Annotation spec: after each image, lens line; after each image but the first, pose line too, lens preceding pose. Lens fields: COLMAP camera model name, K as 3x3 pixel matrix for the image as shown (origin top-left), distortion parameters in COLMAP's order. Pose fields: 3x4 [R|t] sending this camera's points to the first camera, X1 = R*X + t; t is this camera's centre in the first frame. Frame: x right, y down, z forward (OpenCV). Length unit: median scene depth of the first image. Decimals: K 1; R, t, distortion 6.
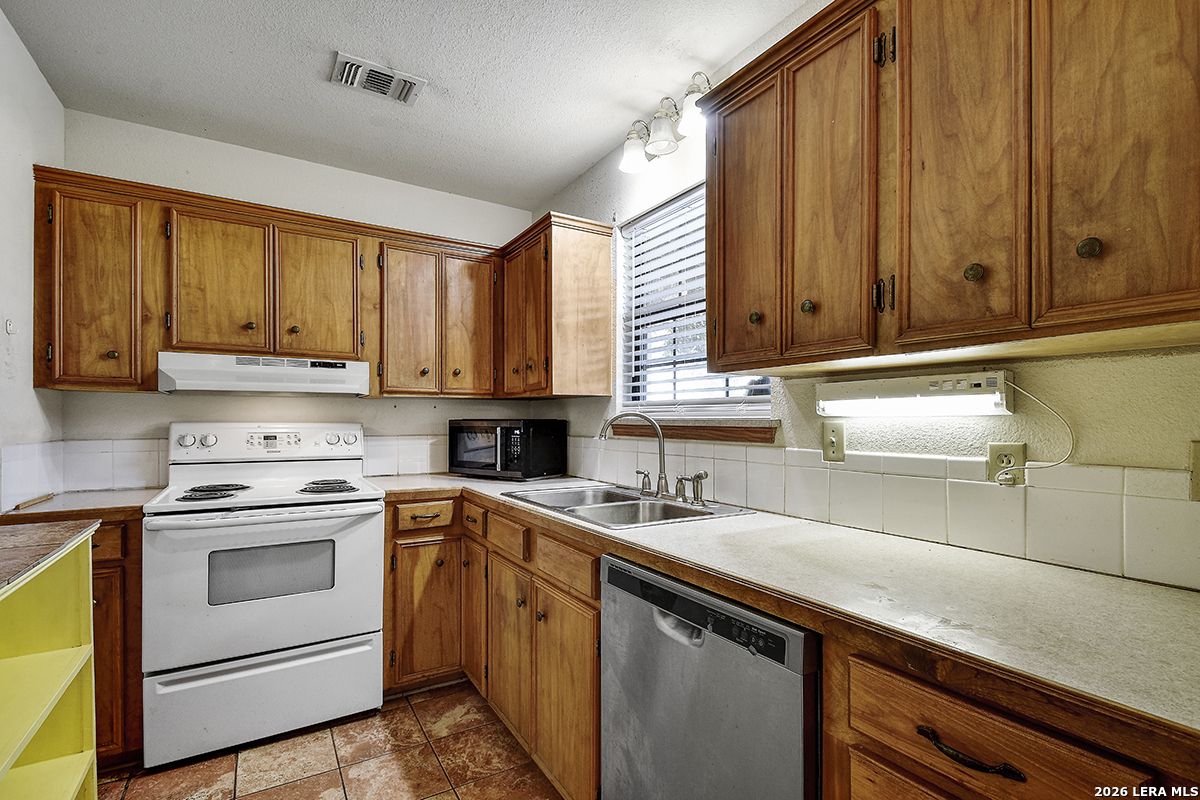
lens RADIAL K [[544.2, 0, 587.4], [0, 544.2, 413.6], [0, 0, 1]] dist [0.031974, -0.022492]
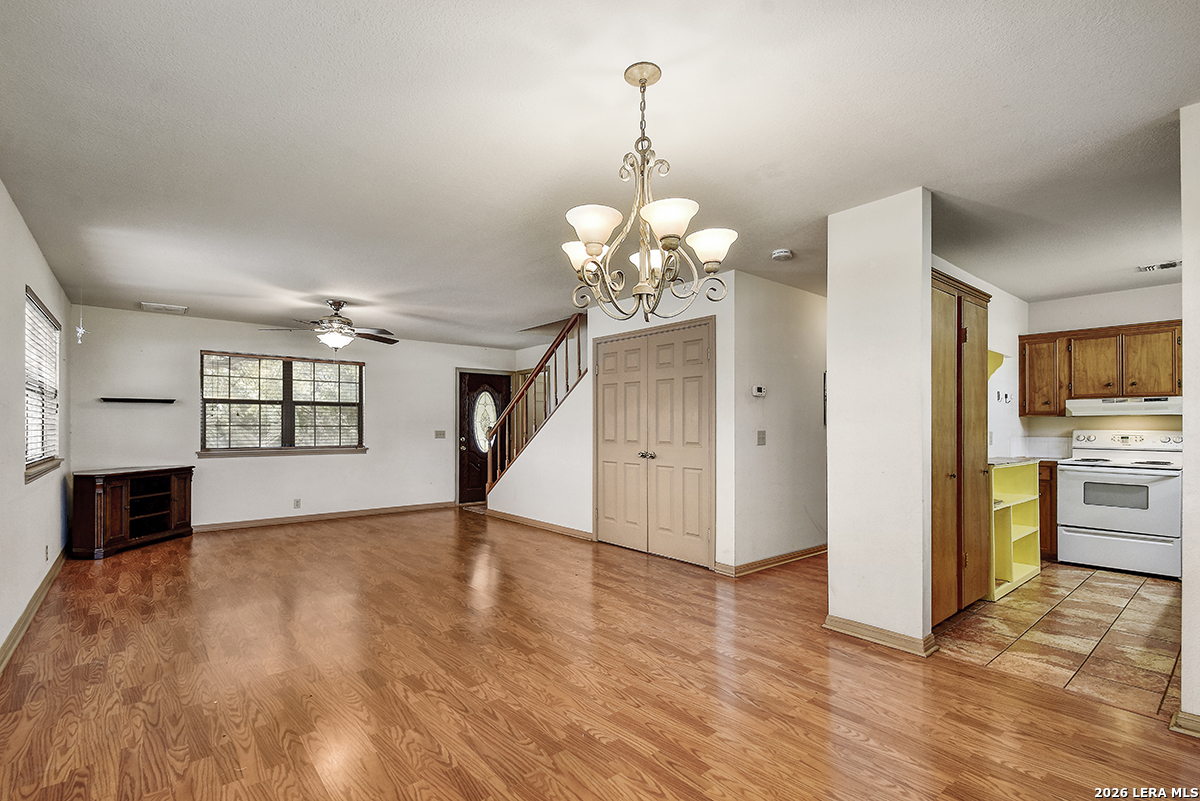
lens RADIAL K [[546.7, 0, 603.2], [0, 546.7, 428.2], [0, 0, 1]] dist [0.000211, -0.000479]
pose [[0.145871, -0.002502, -0.989300, 1.235000], [0.004747, 0.999987, -0.001829, 0.004951], [0.989292, -0.004430, 0.145881, -1.292057]]
